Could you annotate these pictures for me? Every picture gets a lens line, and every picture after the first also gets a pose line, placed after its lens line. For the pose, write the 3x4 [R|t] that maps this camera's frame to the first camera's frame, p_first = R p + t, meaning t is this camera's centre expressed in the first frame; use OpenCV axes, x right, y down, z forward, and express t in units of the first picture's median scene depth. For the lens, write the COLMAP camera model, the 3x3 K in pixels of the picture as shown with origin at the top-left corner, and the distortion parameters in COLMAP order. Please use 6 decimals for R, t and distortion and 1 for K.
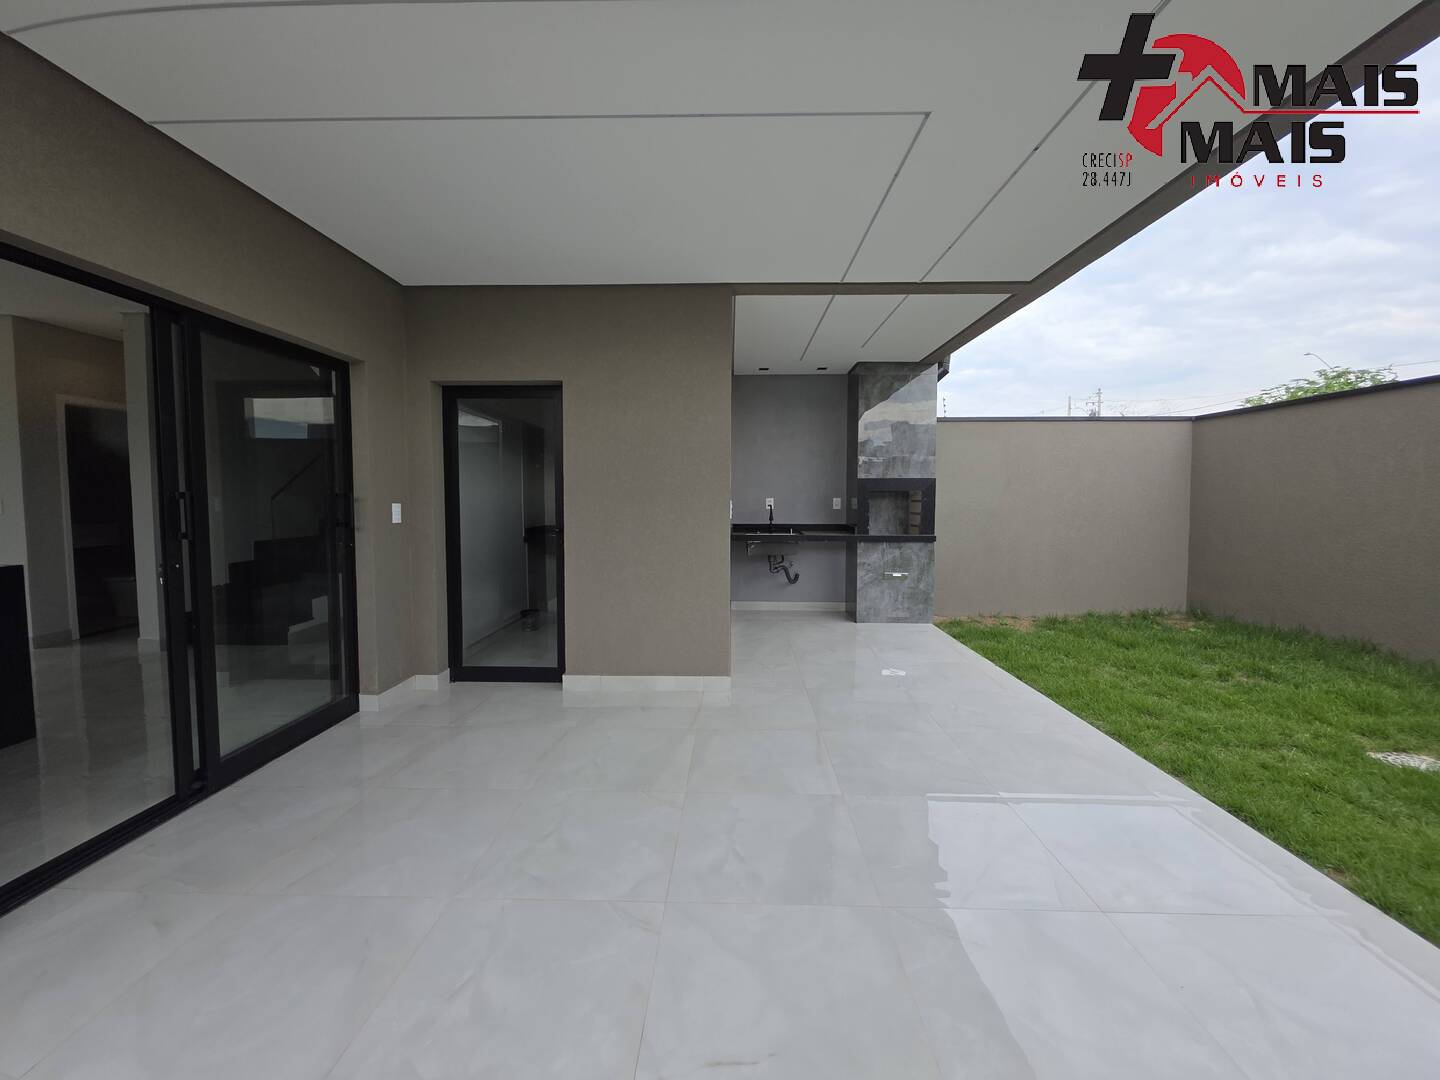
lens RADIAL K [[572.6, 0, 721.3], [0, 572.6, 530.6], [0, 0, 1]] dist [0.007105, -0.004817]
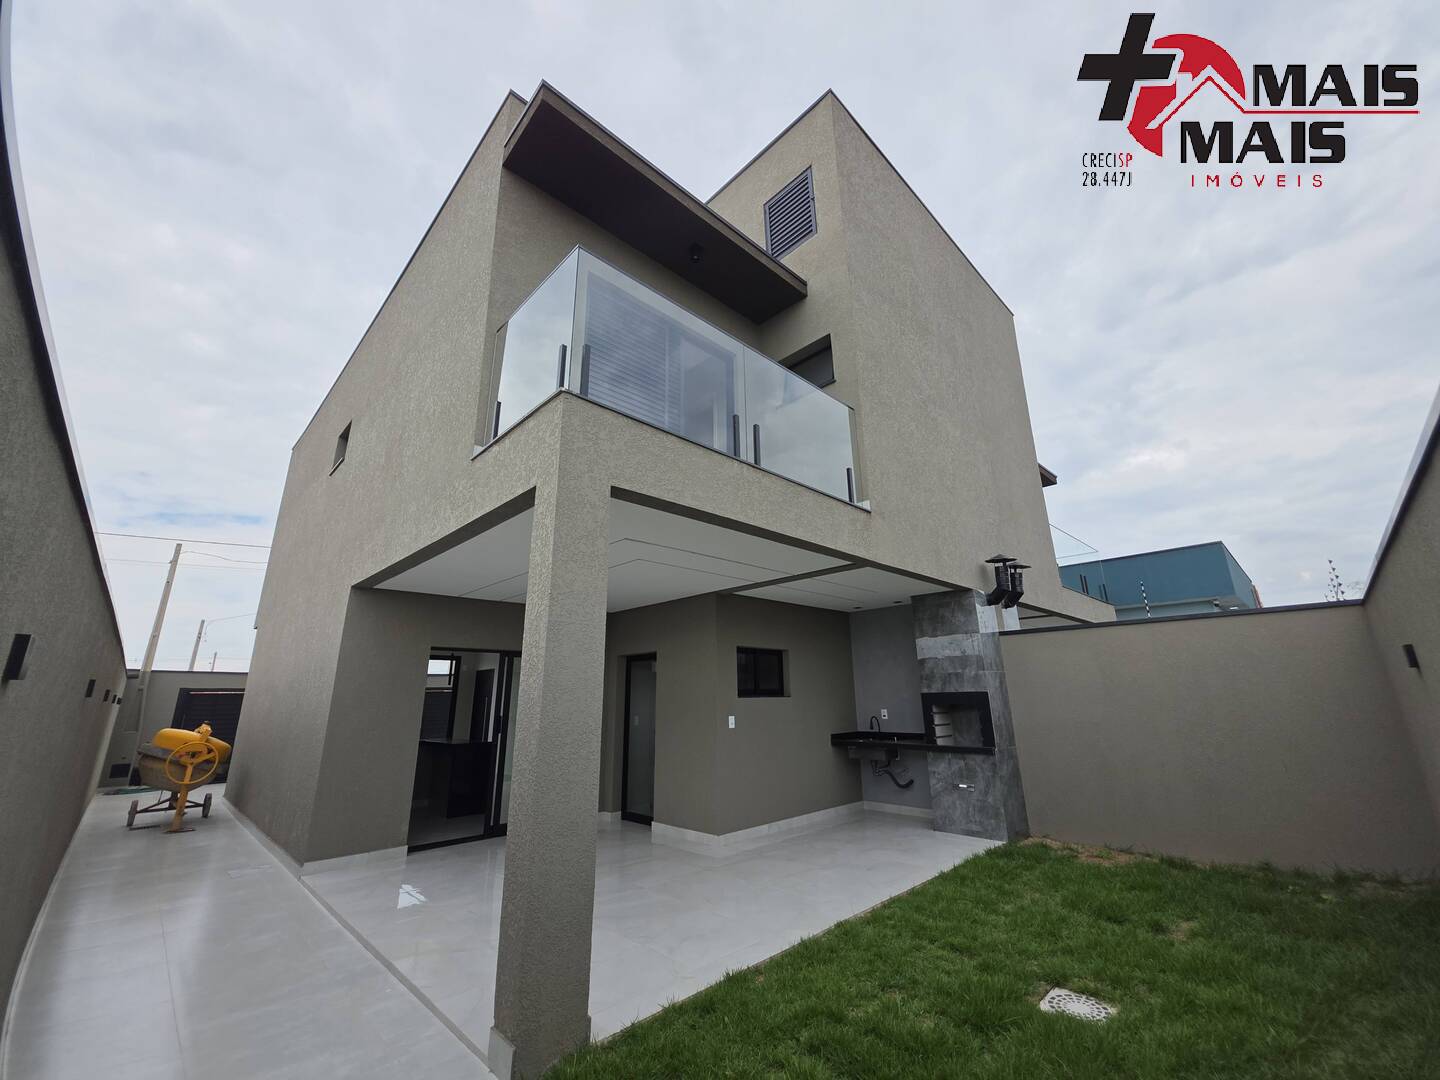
lens RADIAL K [[572.6, 0, 727.2], [0, 572.6, 529.4], [0, 0, 1]] dist [0.007105, -0.004817]
pose [[0.710437, -0.212974, -0.670762, 0.814139], [-0.022750, 0.945662, -0.324354, -0.018063], [0.703393, 0.245693, 0.666988, -0.145510]]
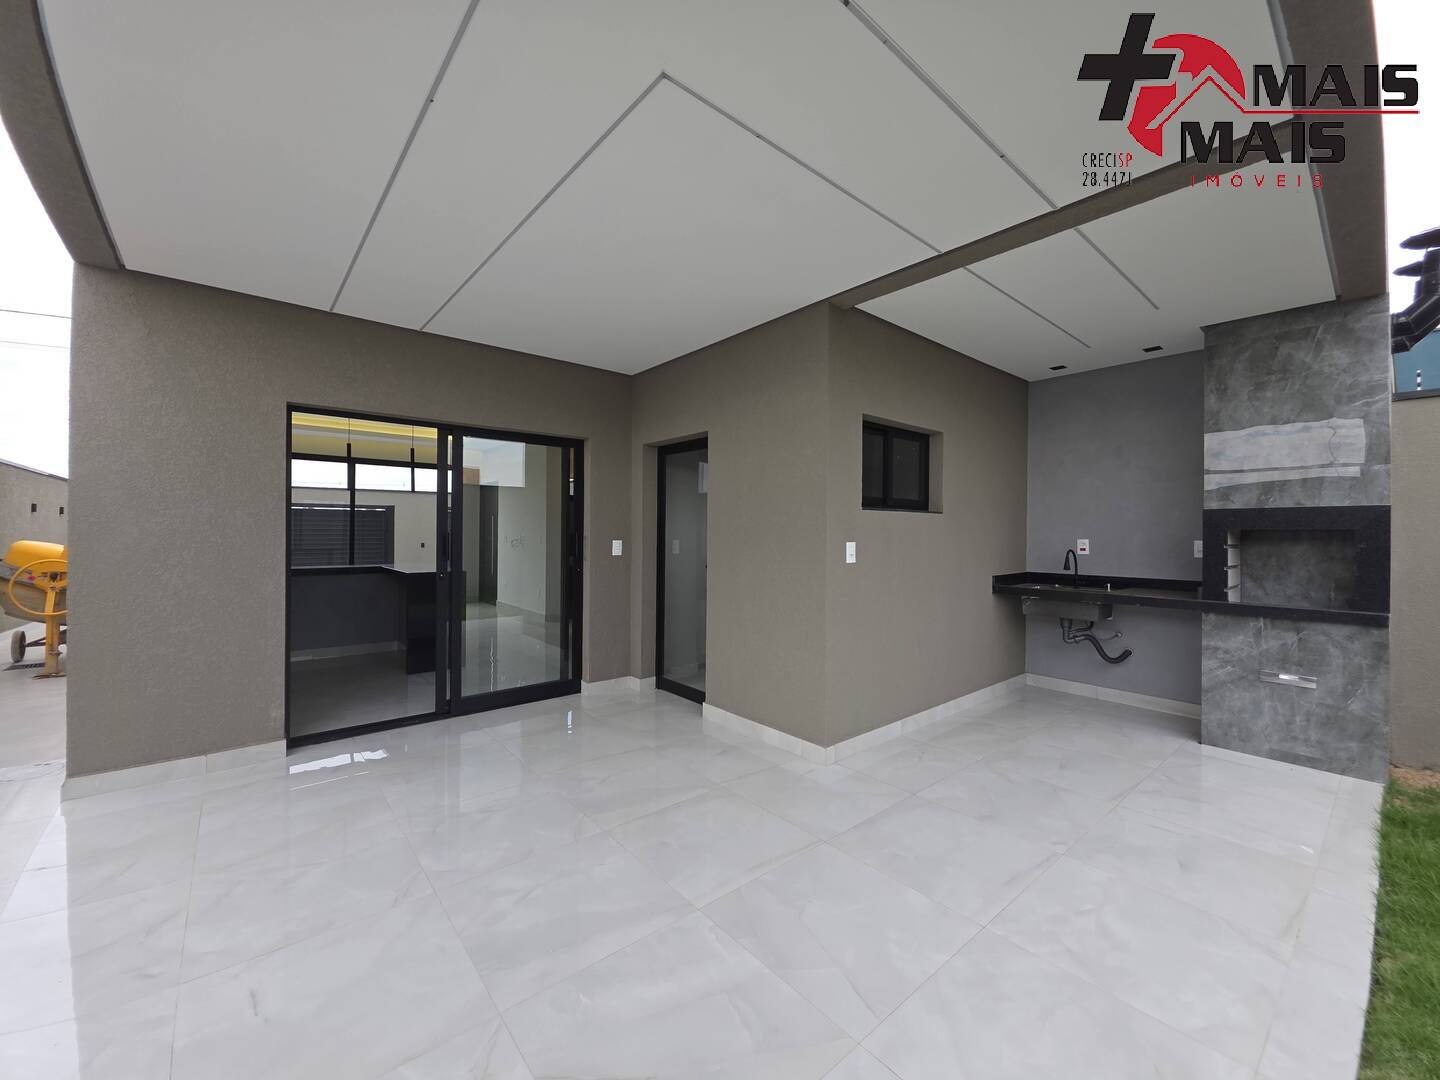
lens RADIAL K [[572.6, 0, 730.3], [0, 572.6, 531.9], [0, 0, 1]] dist [0.007105, -0.004817]
pose [[0.663605, 0.002064, -0.748081, 0.363844], [-0.049082, 0.997962, -0.040786, -0.016109], [0.746472, 0.063783, 0.662353, 0.201411]]
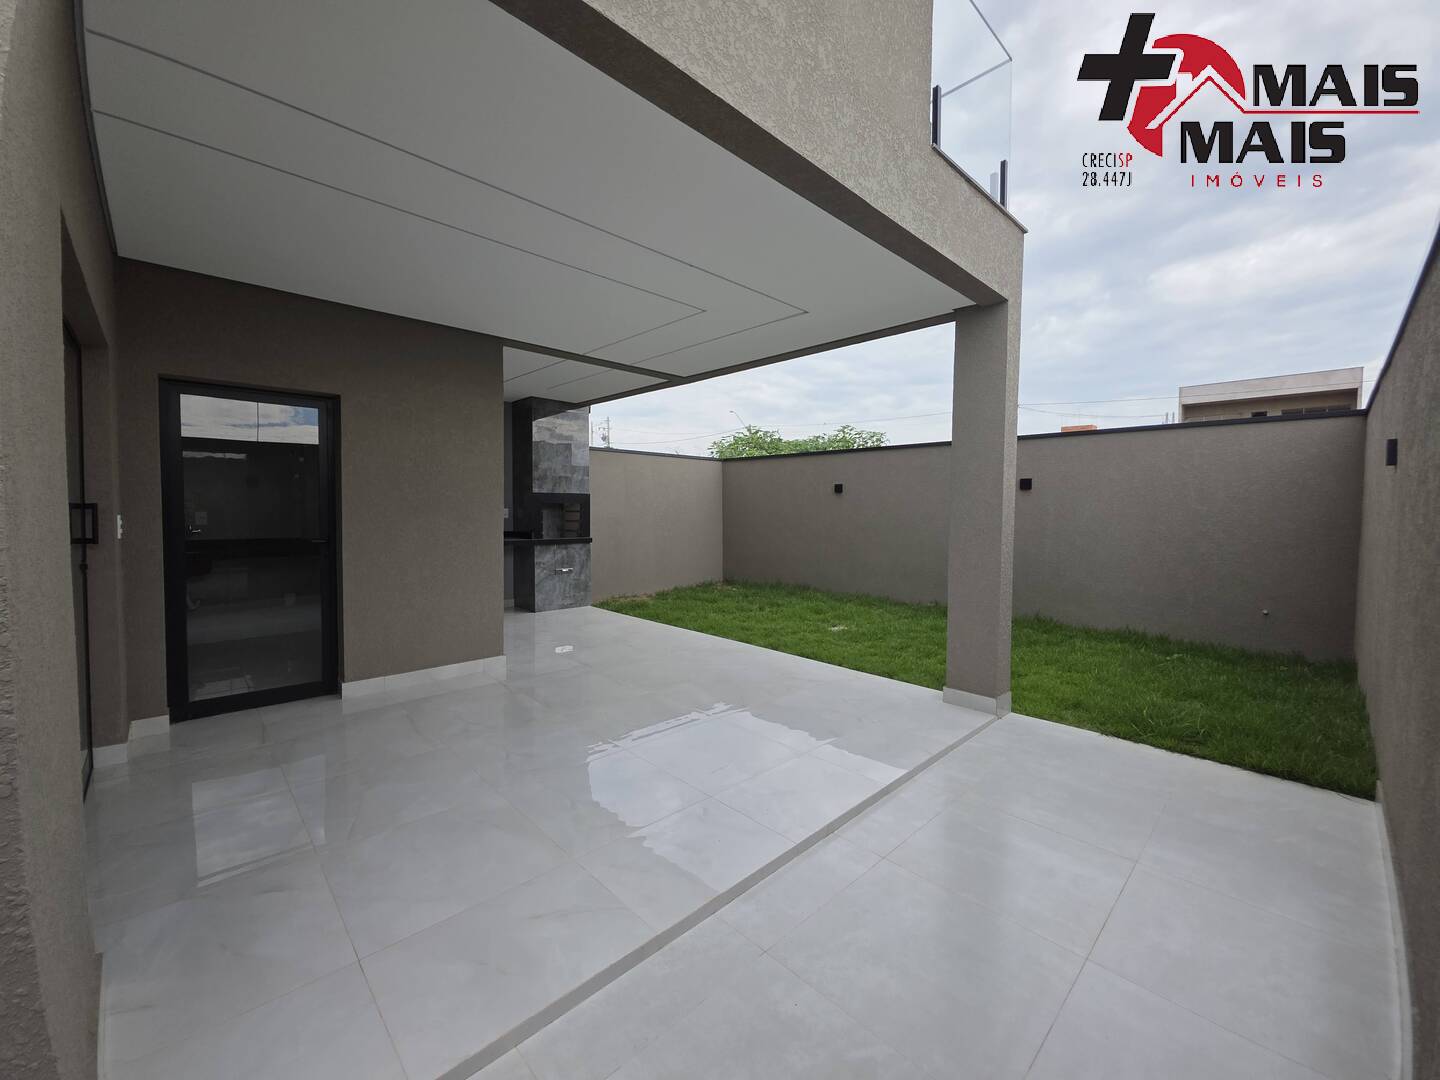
lens RADIAL K [[572.6, 0, 718.4], [0, 572.6, 535.4], [0, 0, 1]] dist [0.007105, -0.004817]
pose [[0.710212, -0.031325, 0.703290, -0.333522], [0.036935, 0.999292, 0.007210, 0.004588], [-0.703018, 0.020855, 0.710866, -0.126915]]
